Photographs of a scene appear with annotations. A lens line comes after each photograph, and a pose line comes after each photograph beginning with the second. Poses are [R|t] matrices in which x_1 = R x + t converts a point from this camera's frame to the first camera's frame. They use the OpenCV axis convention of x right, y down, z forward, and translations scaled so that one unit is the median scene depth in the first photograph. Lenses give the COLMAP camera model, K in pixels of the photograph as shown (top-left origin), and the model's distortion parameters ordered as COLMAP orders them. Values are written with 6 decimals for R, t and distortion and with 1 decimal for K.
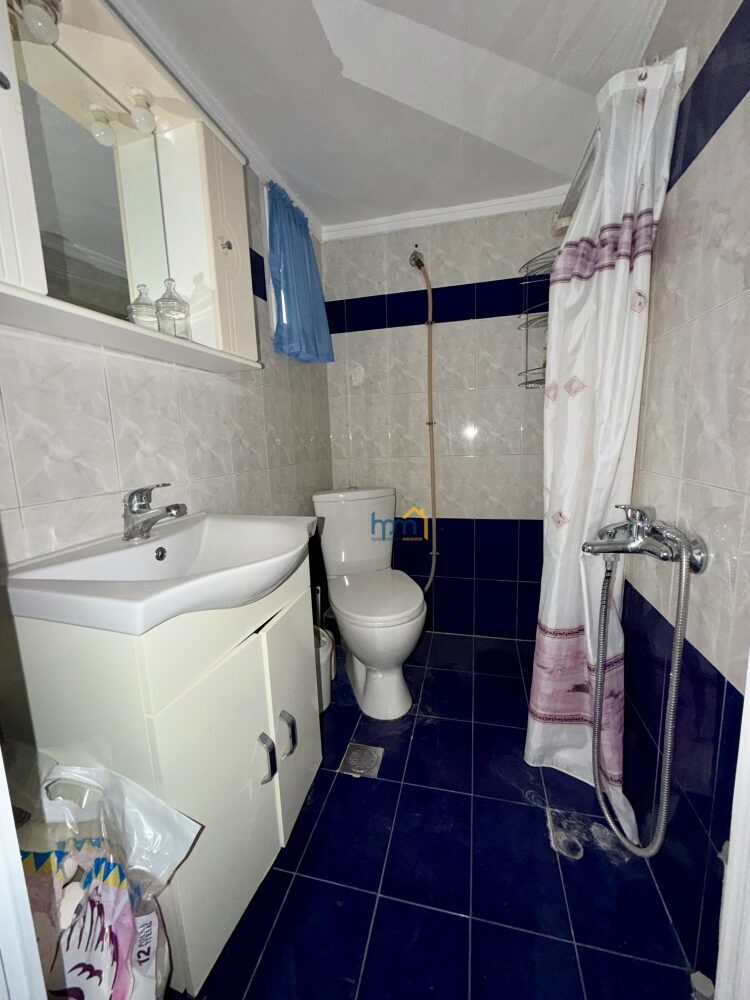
lens RADIAL K [[402.4, 0, 374.3], [0, 402.4, 498.8], [0, 0, 1]] dist [-0.003063, 0.000192]
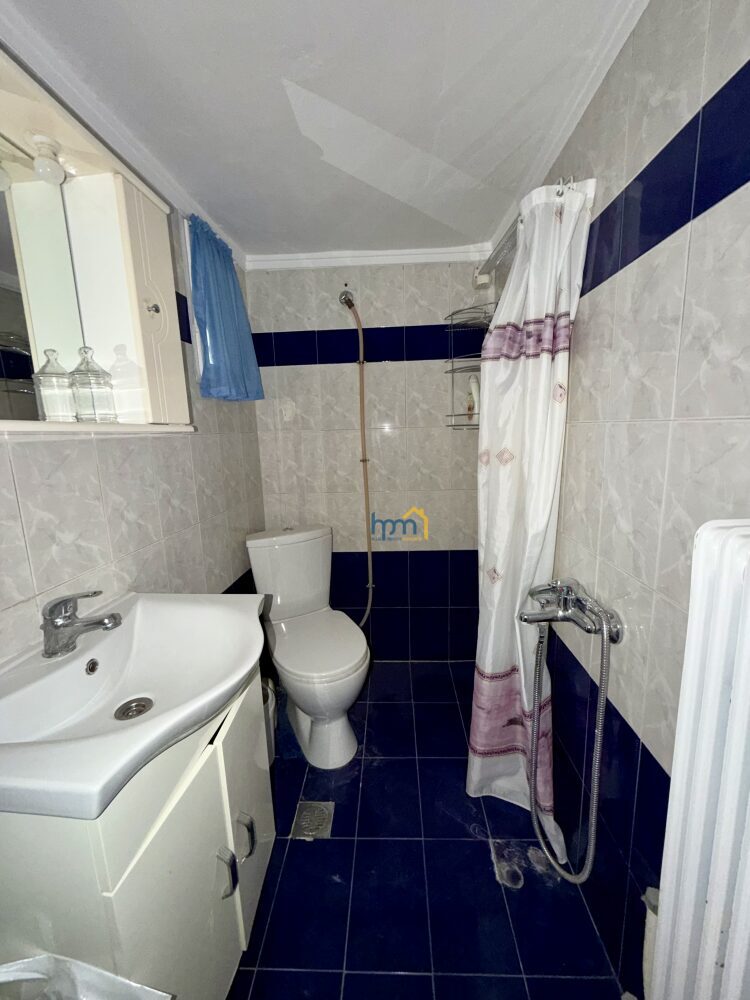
lens RADIAL K [[402.4, 0, 377.3], [0, 402.4, 499.5], [0, 0, 1]] dist [-0.003063, 0.000192]
pose [[0.978974, -0.030817, 0.201643, -0.064481], [0.028509, 0.999491, 0.014341, -0.188180], [-0.201983, -0.008291, 0.979354, 0.000538]]
